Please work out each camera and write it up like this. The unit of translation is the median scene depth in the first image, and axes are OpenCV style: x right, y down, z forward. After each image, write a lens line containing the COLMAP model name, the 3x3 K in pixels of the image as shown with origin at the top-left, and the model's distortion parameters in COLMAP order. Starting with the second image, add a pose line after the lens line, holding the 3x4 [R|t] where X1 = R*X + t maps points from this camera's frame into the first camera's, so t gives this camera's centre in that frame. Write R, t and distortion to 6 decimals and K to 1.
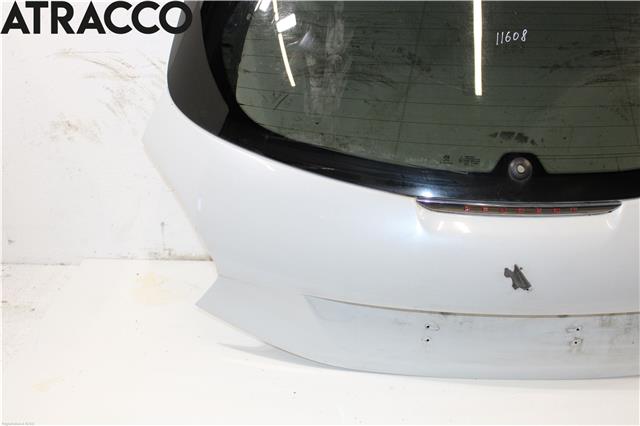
lens RADIAL K [[778.4, 0, 322.2], [0, 778.4, 215.6], [0, 0, 1]] dist [-0.027431, 0.000000]
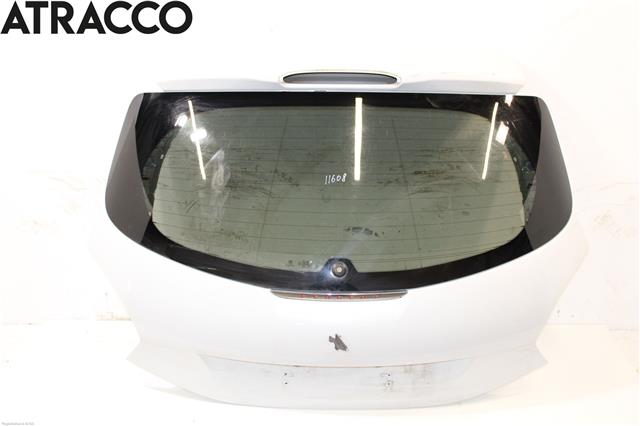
lens RADIAL K [[778.4, 0, 319.2], [0, 778.4, 213.4], [0, 0, 1]] dist [-0.027431, 0.000000]
pose [[0.999363, -0.008086, 0.034774, 0.143713], [0.009047, 0.999579, -0.027560, -0.110678], [-0.034536, 0.027857, 0.999015, -0.434211]]
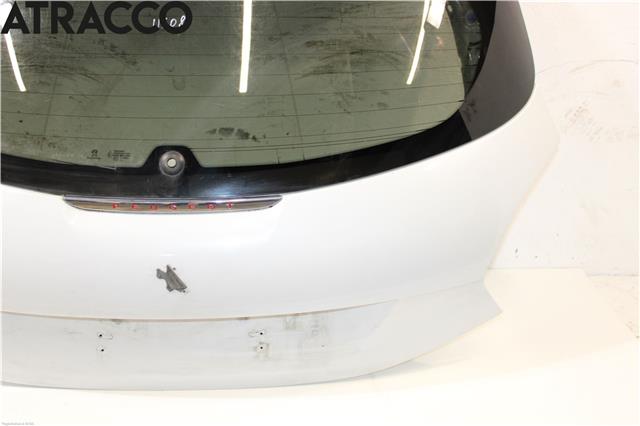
lens RADIAL K [[827.0, 0, 318.4], [0, 827.0, 214.5], [0, 0, 1]] dist [-0.038330, 0.000000]
pose [[0.994555, -0.020718, 0.102132, 0.284611], [0.022772, 0.999561, -0.018979, 0.021804], [-0.101694, 0.021201, 0.994590, -0.007641]]
